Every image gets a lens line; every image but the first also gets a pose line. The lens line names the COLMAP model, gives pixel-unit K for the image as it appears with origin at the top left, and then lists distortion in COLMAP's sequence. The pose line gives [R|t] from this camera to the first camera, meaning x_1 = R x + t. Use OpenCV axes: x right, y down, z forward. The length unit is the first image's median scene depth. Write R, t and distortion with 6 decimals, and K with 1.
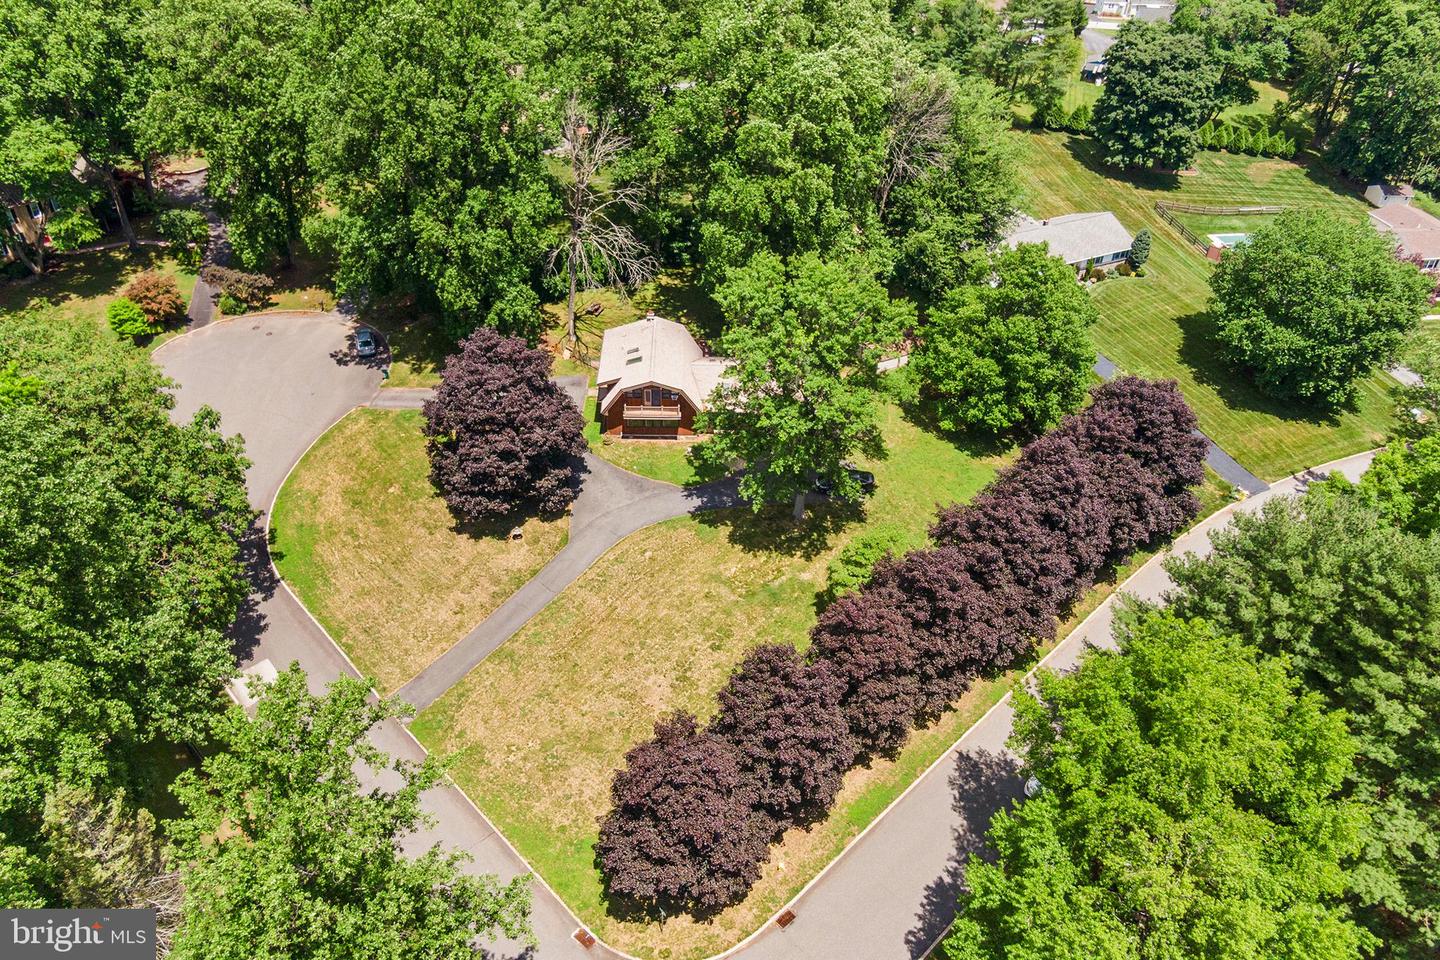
lens RADIAL K [[1046.5, 0, 720.2], [0, 1046.5, 480.3], [0, 0, 1]] dist [0.025350, -0.043261]
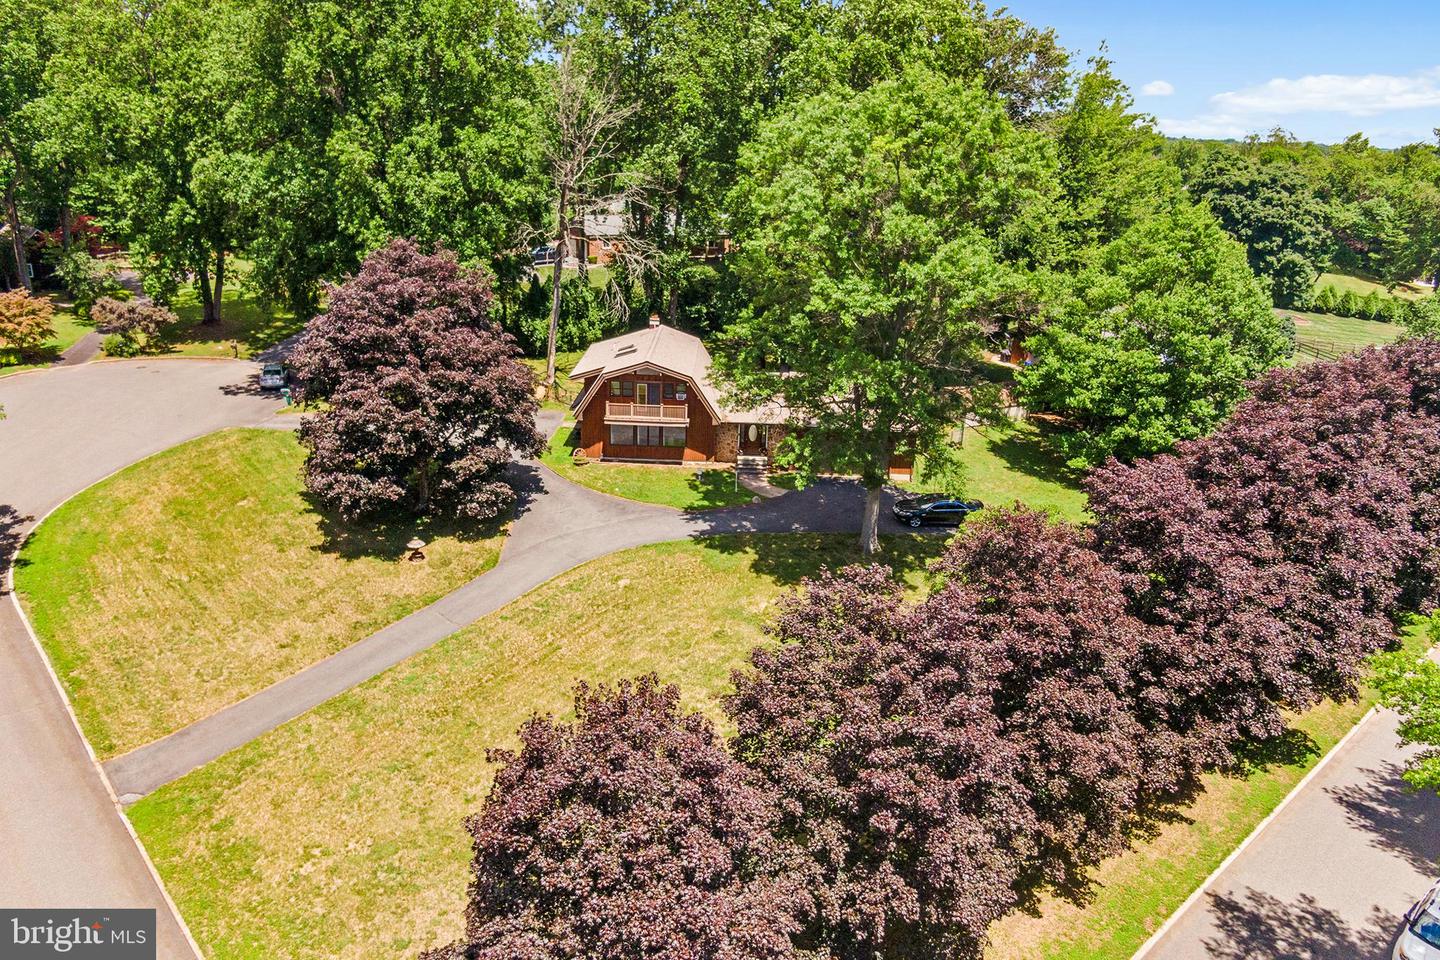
lens RADIAL K [[1046.5, 0, 718.0], [0, 1046.5, 482.5], [0, 0, 1]] dist [0.025350, -0.043261]
pose [[0.999197, 0.025945, -0.030518, 0.004120], [-0.033875, 0.953923, -0.298132, 0.189504], [0.021377, 0.298926, 0.954037, 0.389286]]
